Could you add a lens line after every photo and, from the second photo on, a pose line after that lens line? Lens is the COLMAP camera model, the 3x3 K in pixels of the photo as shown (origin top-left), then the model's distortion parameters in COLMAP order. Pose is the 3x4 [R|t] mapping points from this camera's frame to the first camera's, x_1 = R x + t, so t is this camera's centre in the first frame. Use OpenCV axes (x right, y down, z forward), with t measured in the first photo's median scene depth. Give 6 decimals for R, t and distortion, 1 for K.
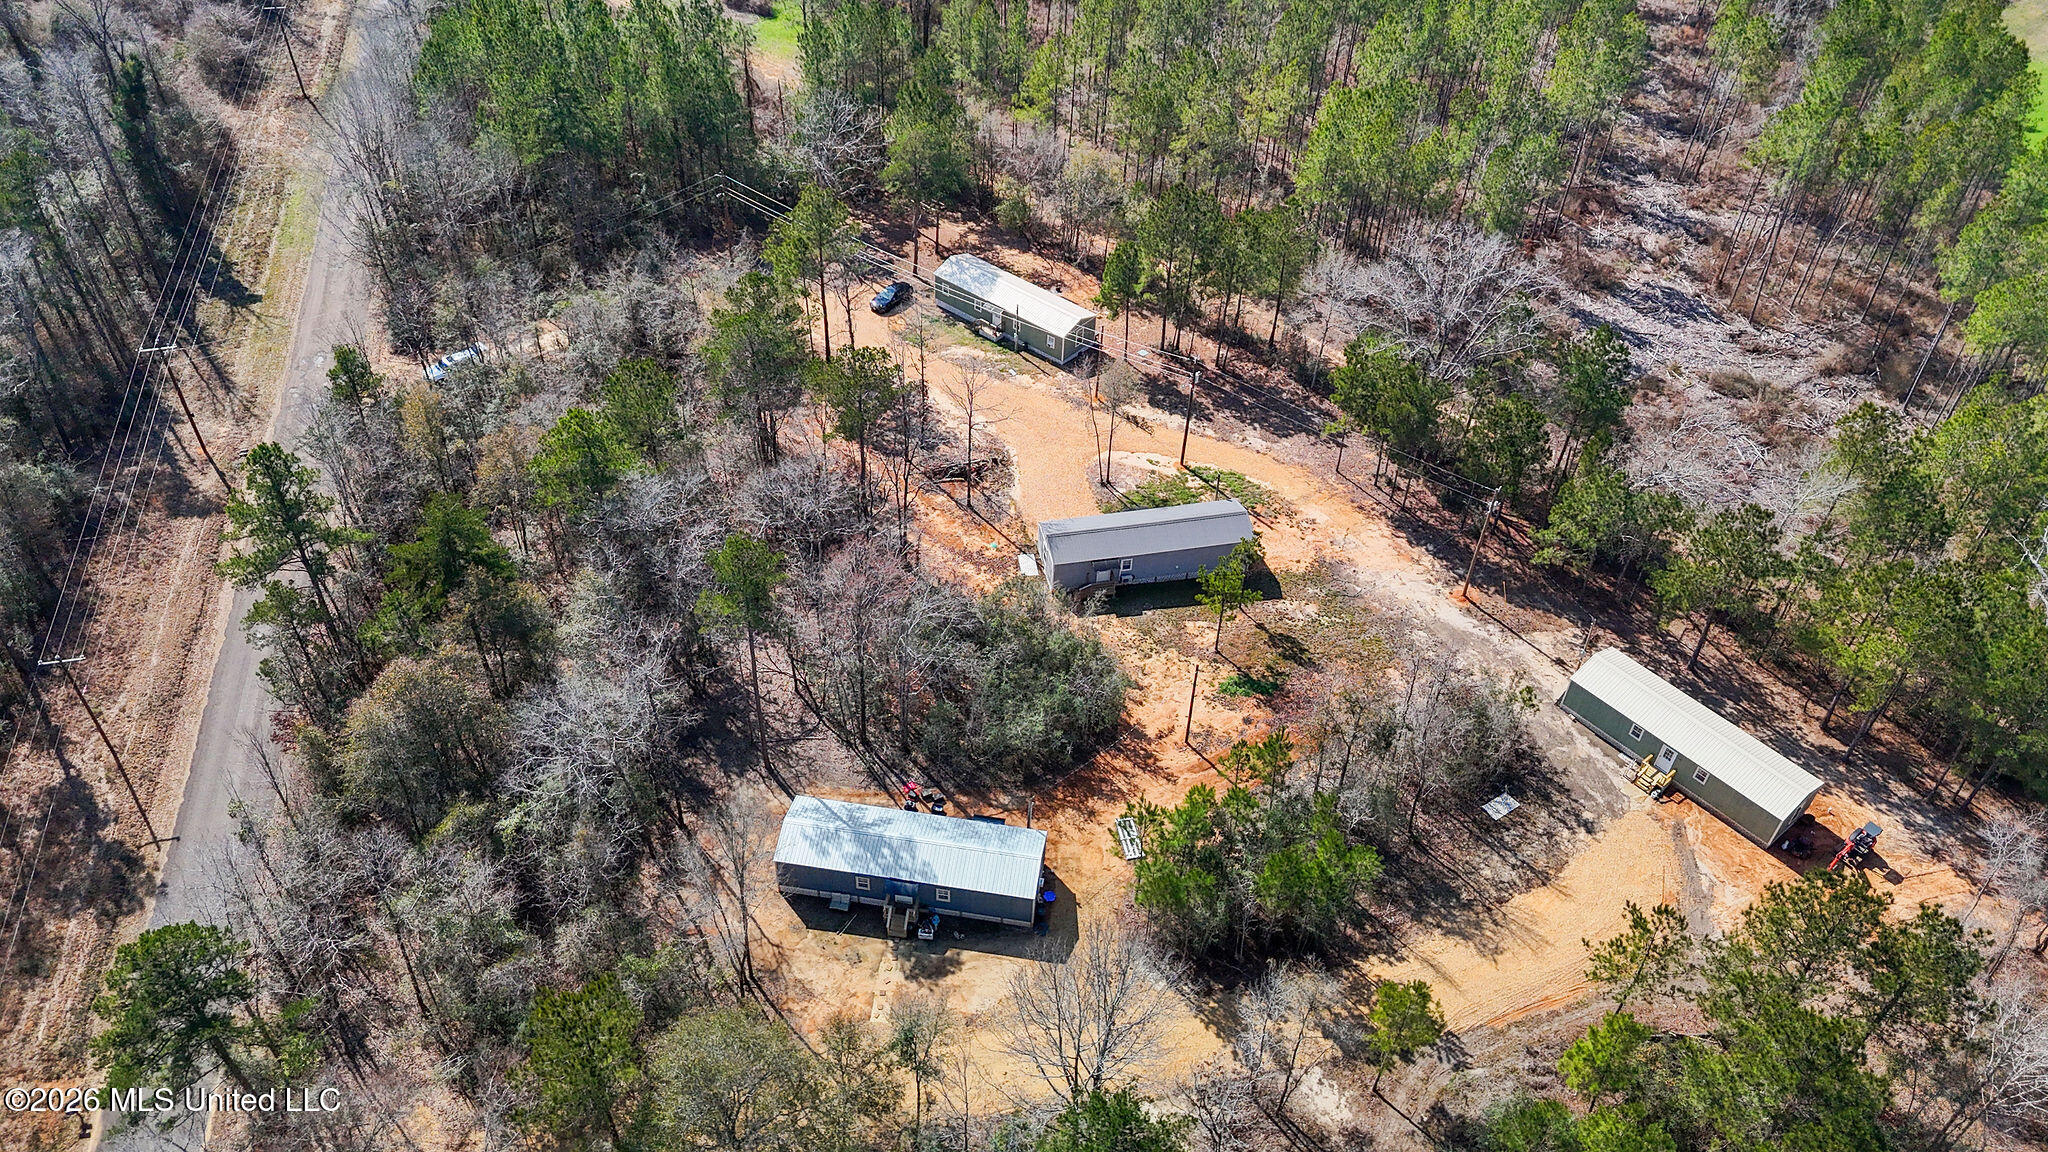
lens RADIAL K [[1517.6, 0, 1018.8], [0, 1517.6, 576.7], [0, 0, 1]] dist [0.034220, -0.017005]
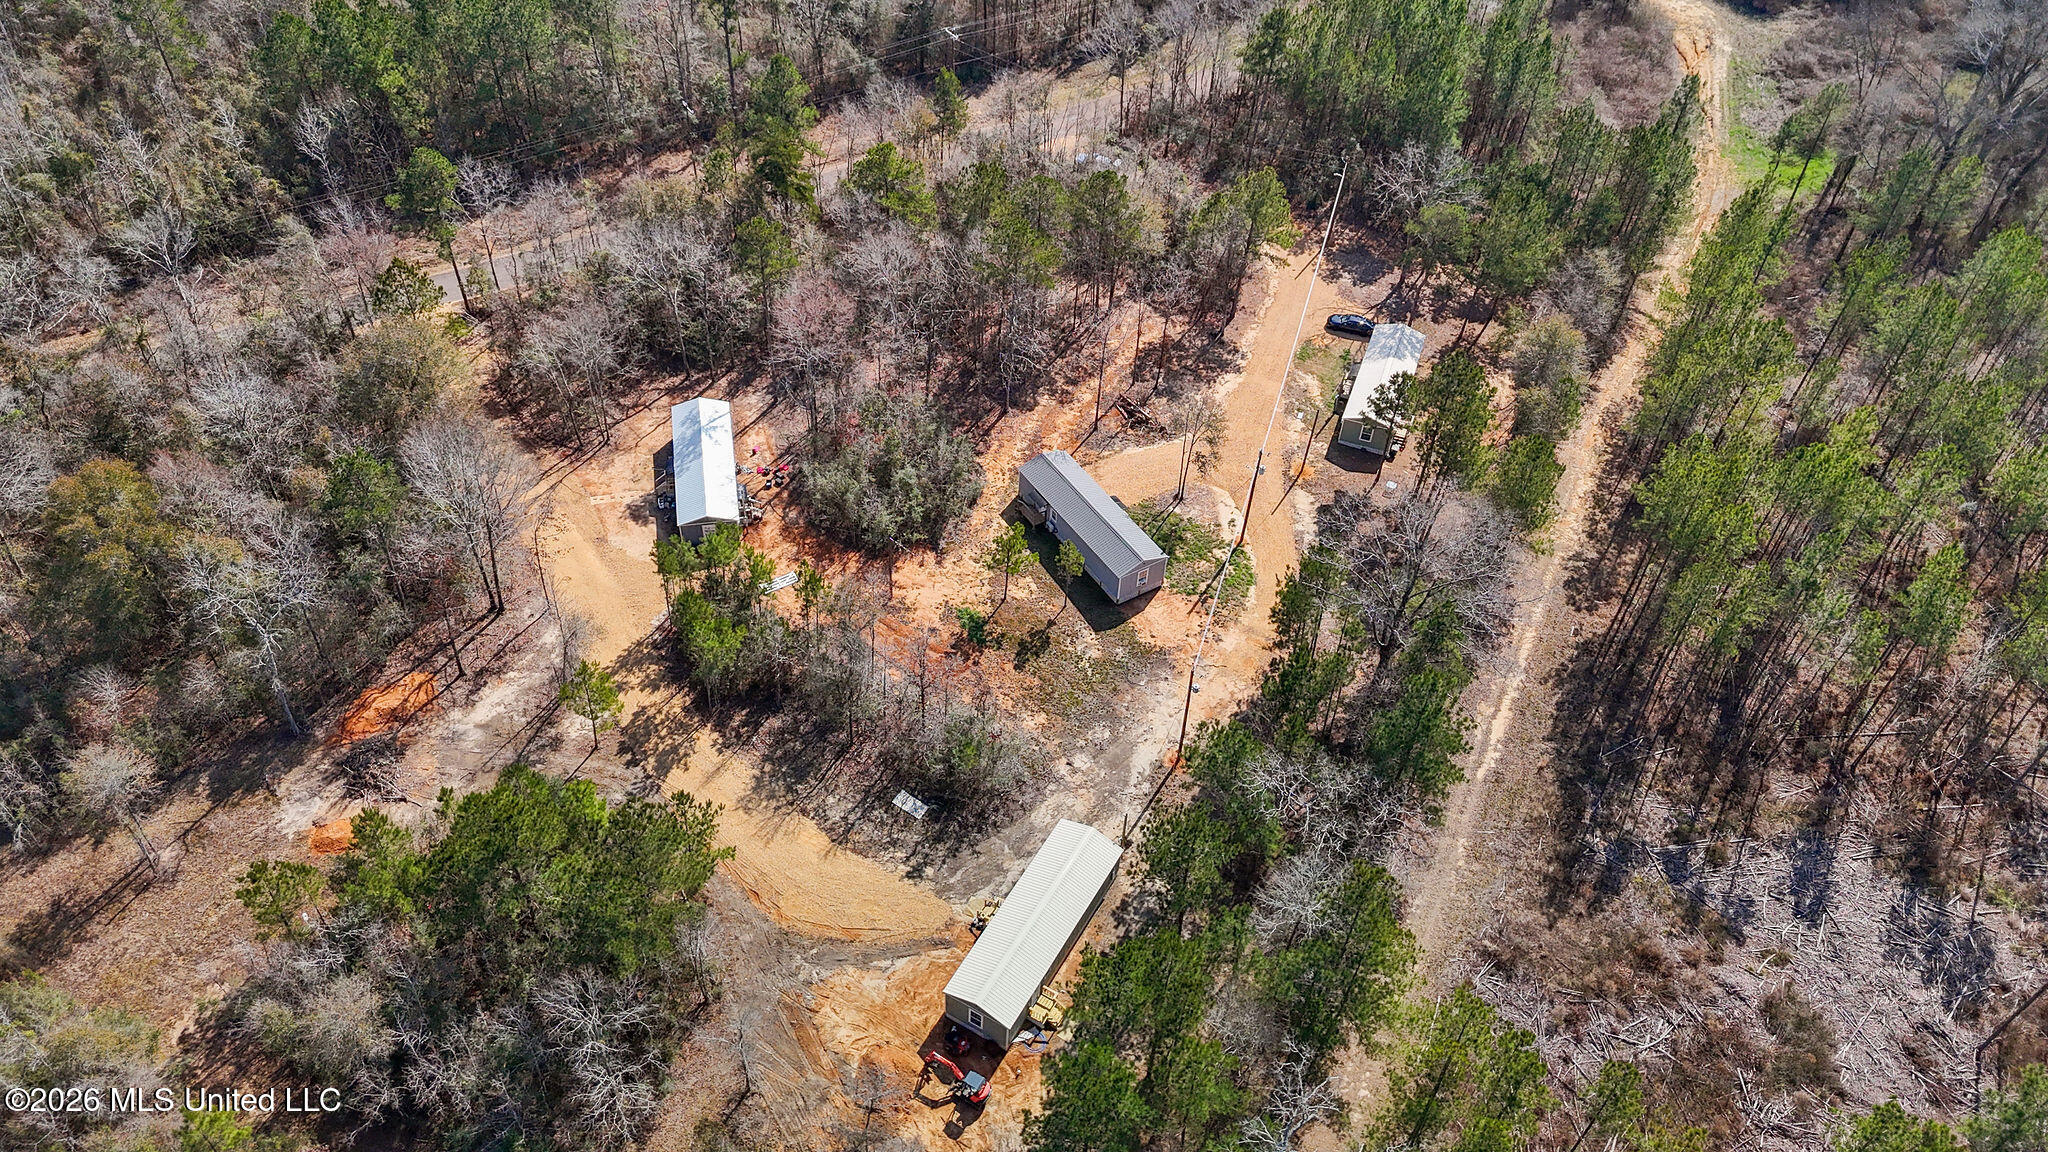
lens RADIAL K [[1517.6, 0, 1019.1], [0, 1517.6, 579.6], [0, 0, 1]] dist [0.034220, -0.017005]
pose [[0.337933, 0.657215, -0.673698, 0.916144], [-0.646966, 0.682086, 0.340873, -0.368377], [0.683547, 0.320667, 0.655695, 0.244157]]
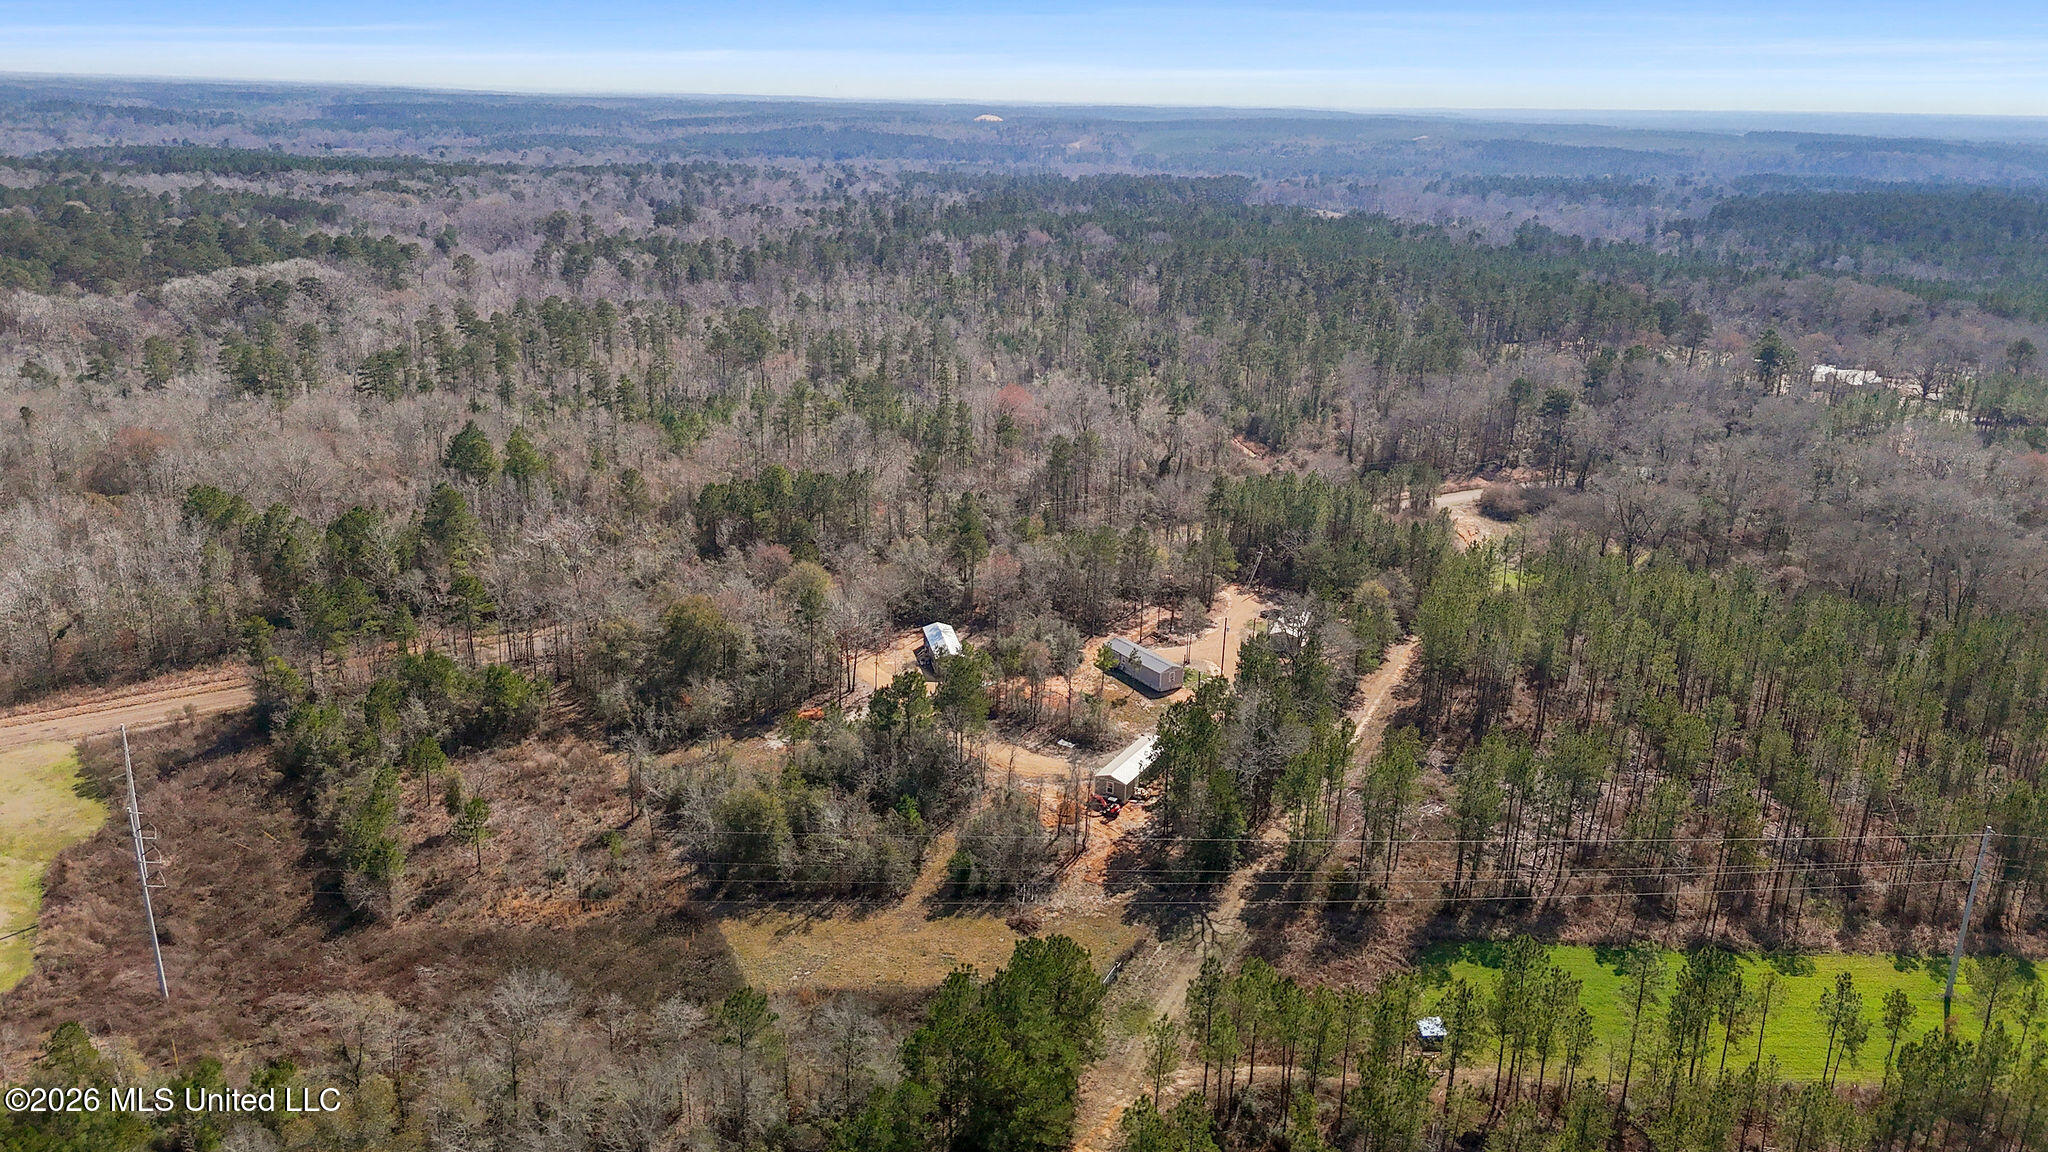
lens RADIAL K [[1517.6, 0, 1024.9], [0, 1517.6, 574.8], [0, 0, 1]] dist [0.034220, -0.017005]
pose [[0.357852, 0.254549, -0.898414, 2.117330], [-0.625850, 0.779424, -0.028450, 0.052151], [0.693003, 0.572453, 0.438228, -0.180992]]
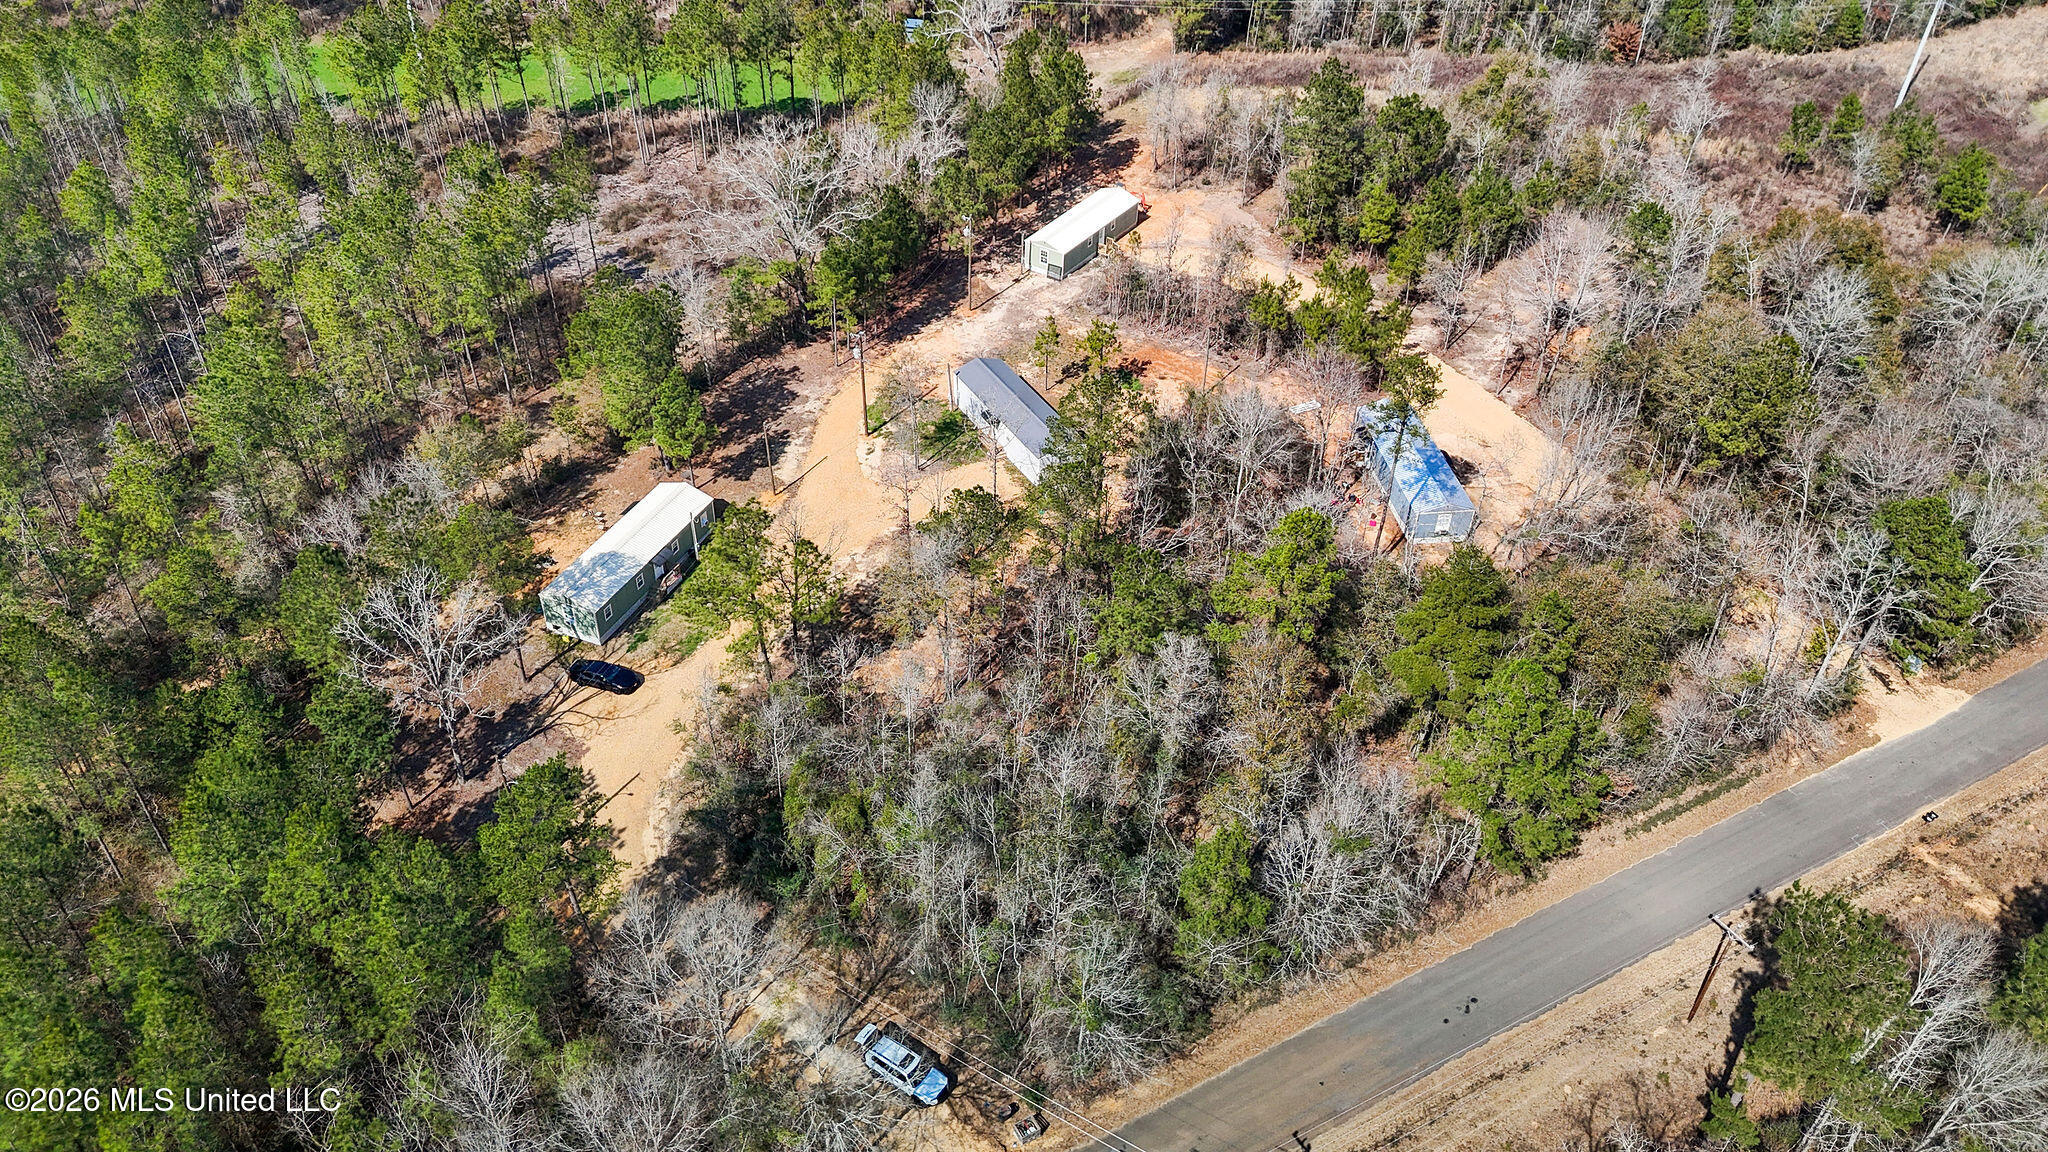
lens RADIAL K [[1517.6, 0, 1025.9], [0, 1517.6, 571.4], [0, 0, 1]] dist [0.034220, -0.017005]
pose [[-0.288702, -0.626739, 0.723775, -0.888497], [0.616134, 0.457006, 0.641501, -0.757532], [-0.732823, 0.631145, 0.254217, 0.822871]]
